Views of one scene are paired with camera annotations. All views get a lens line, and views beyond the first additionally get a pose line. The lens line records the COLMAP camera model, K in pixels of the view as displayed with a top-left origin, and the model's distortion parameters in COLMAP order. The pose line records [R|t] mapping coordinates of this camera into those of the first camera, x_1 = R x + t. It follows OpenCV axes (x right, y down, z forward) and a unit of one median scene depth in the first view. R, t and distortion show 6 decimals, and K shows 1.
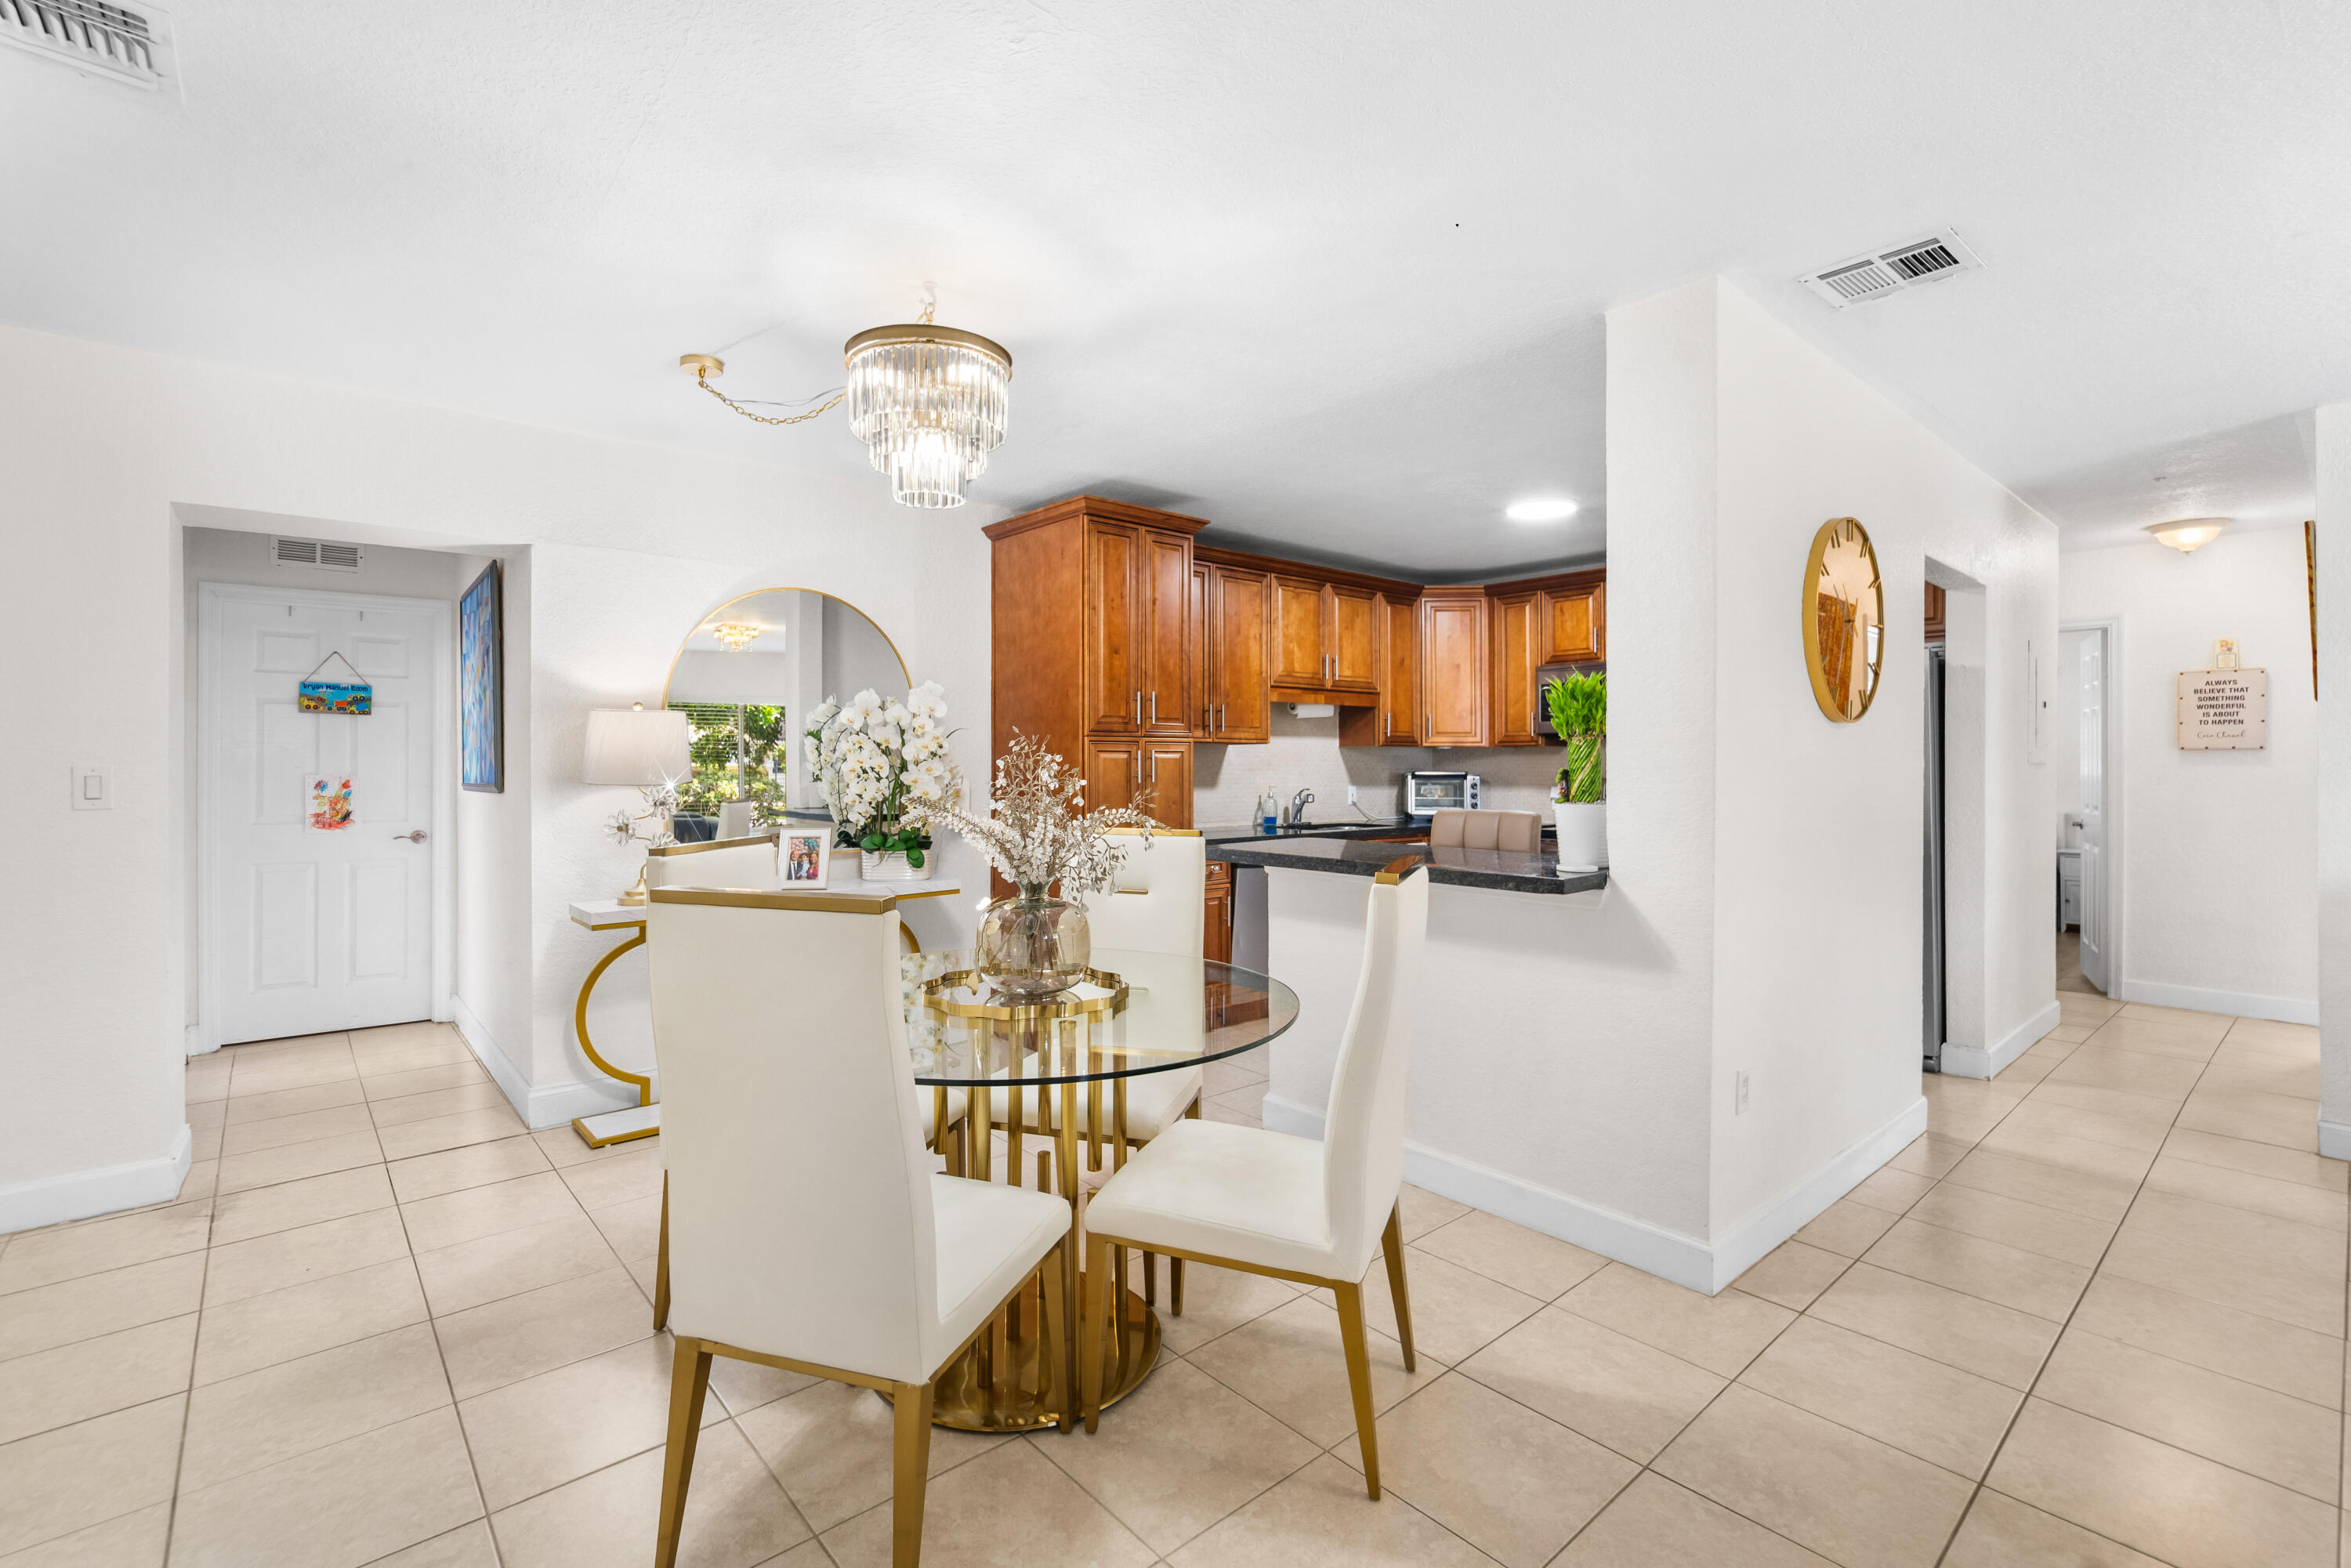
lens RADIAL K [[1048.5, 0, 1130.9], [0, 1048.5, 782.0], [0, 0, 1]] dist [-0.002118, 0.000527]
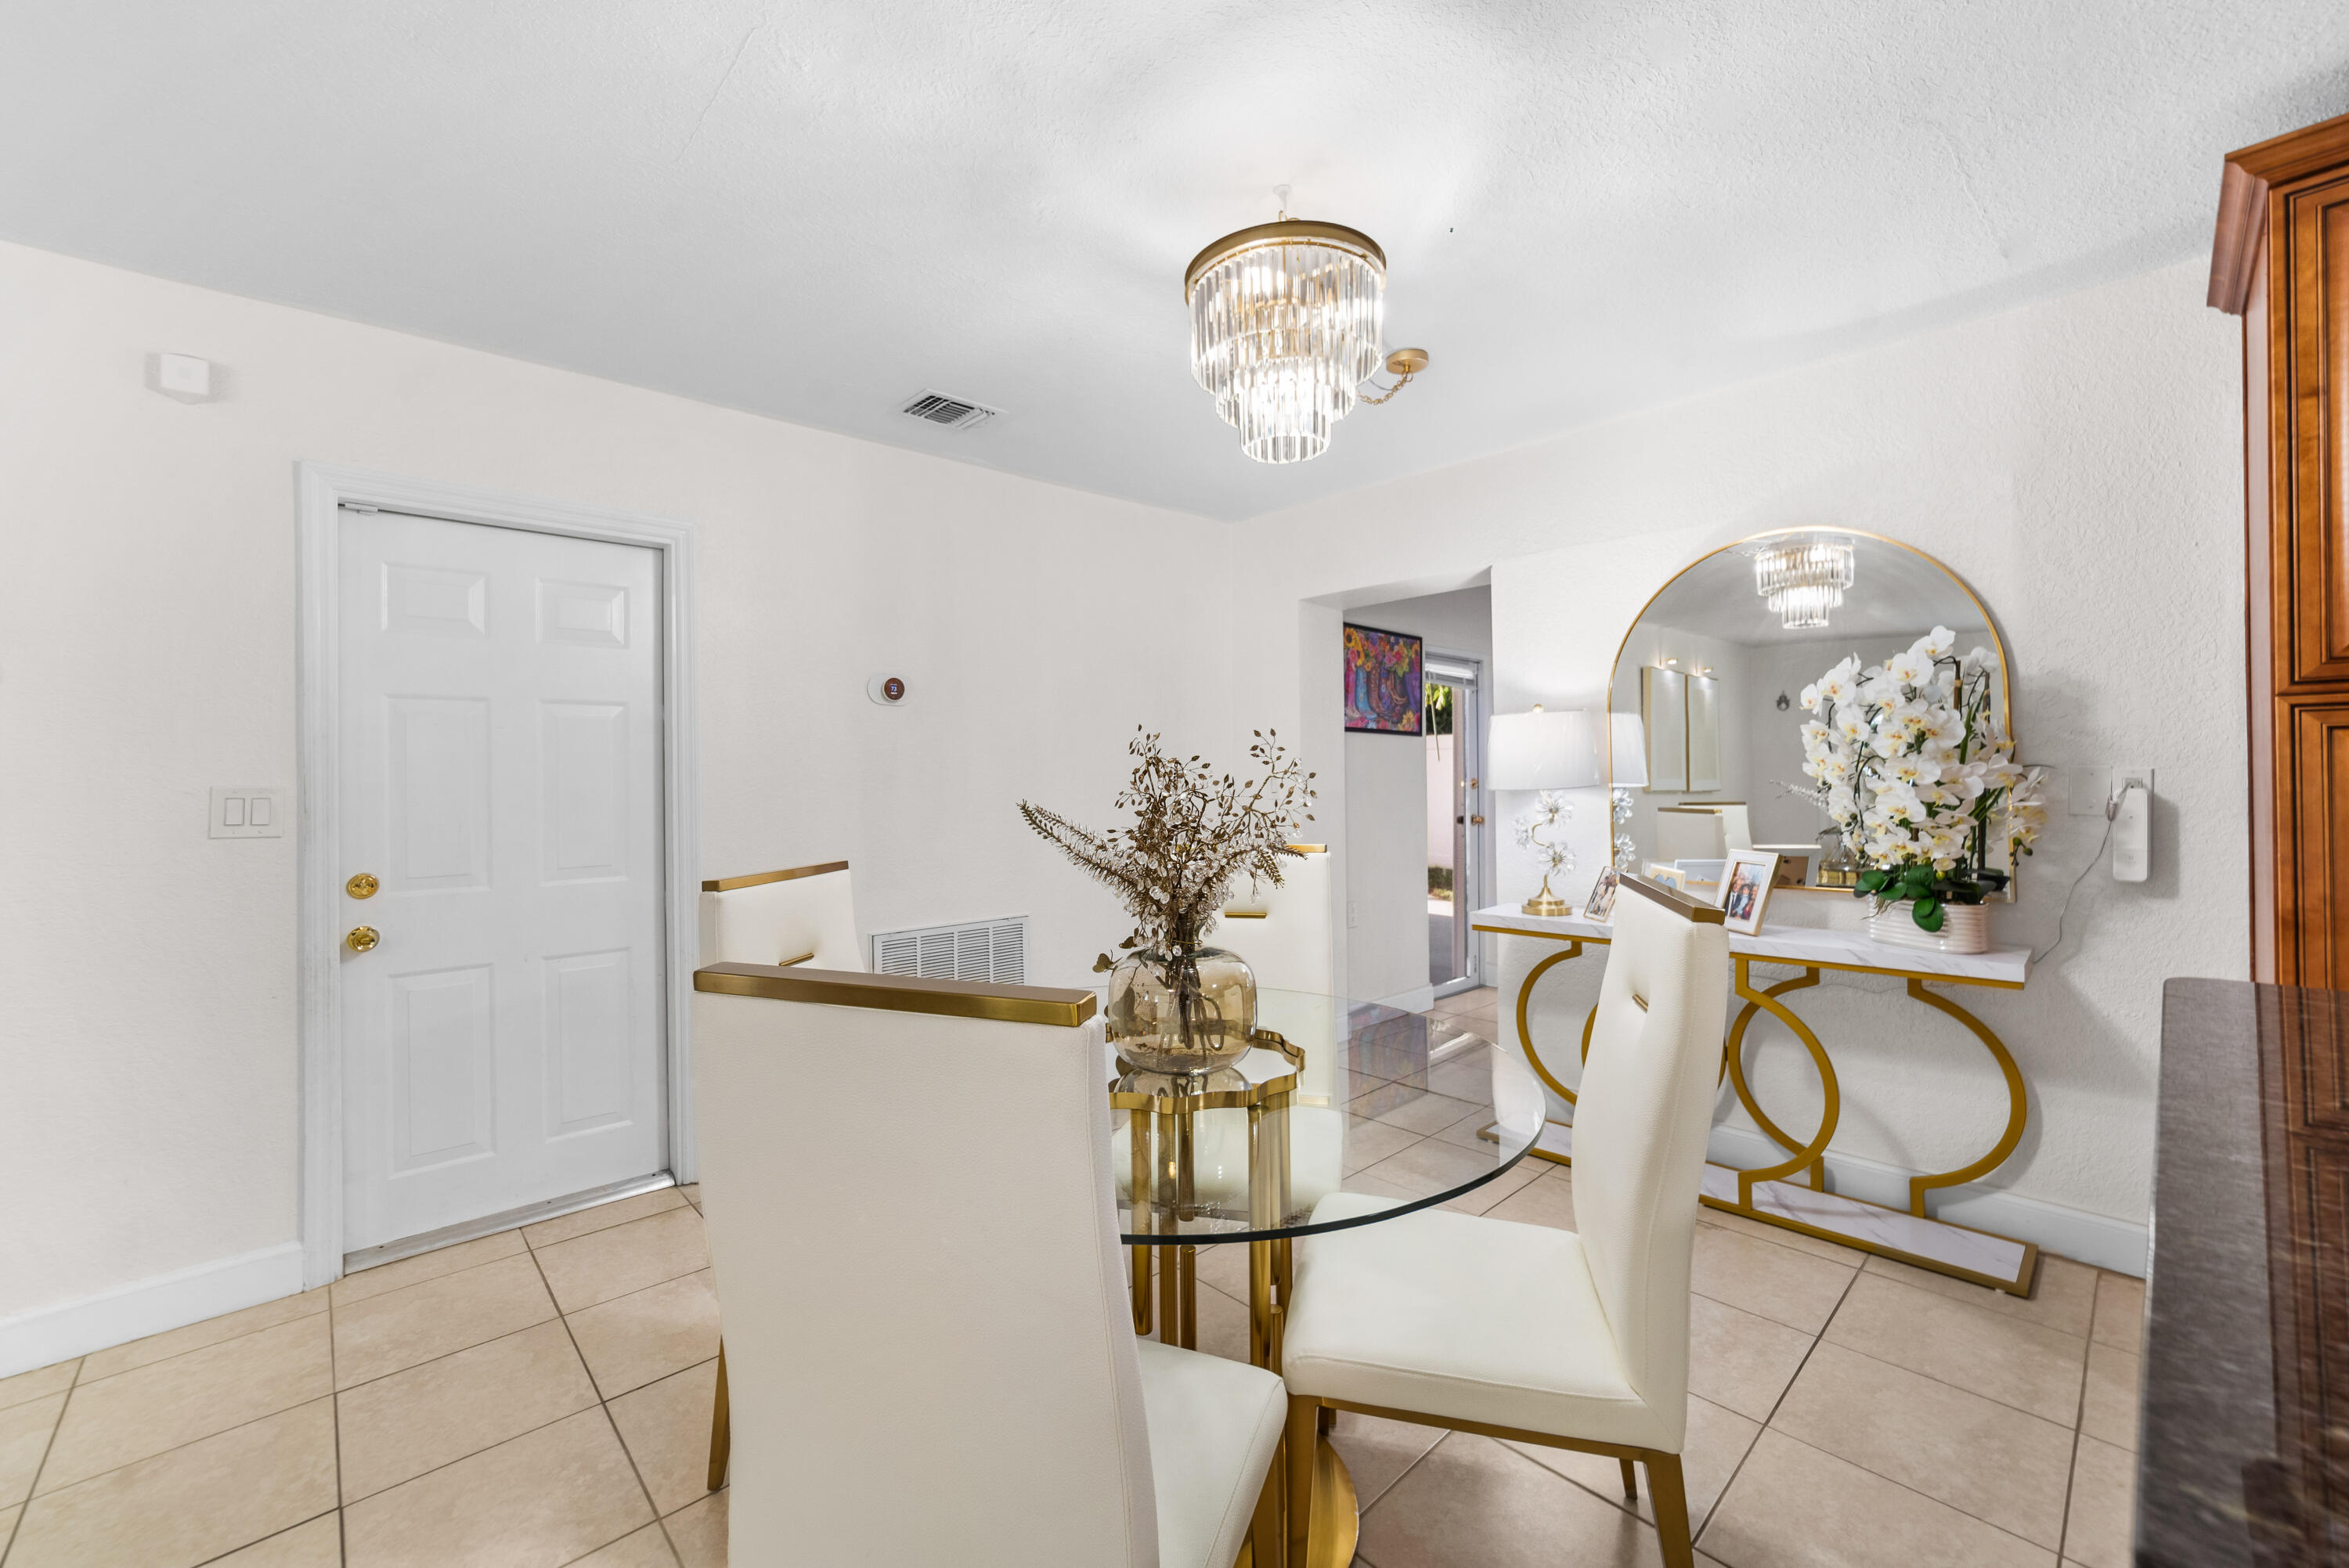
lens RADIAL K [[950.4, 0, 1107.1], [0, 950.4, 781.3], [0, 0, 1]] dist [-0.000238, 0.000041]
pose [[-0.004389, -0.000971, -0.999990, 0.381591], [-0.000914, 0.999999, -0.000967, -0.006133], [0.999990, 0.000910, -0.004390, 0.540784]]
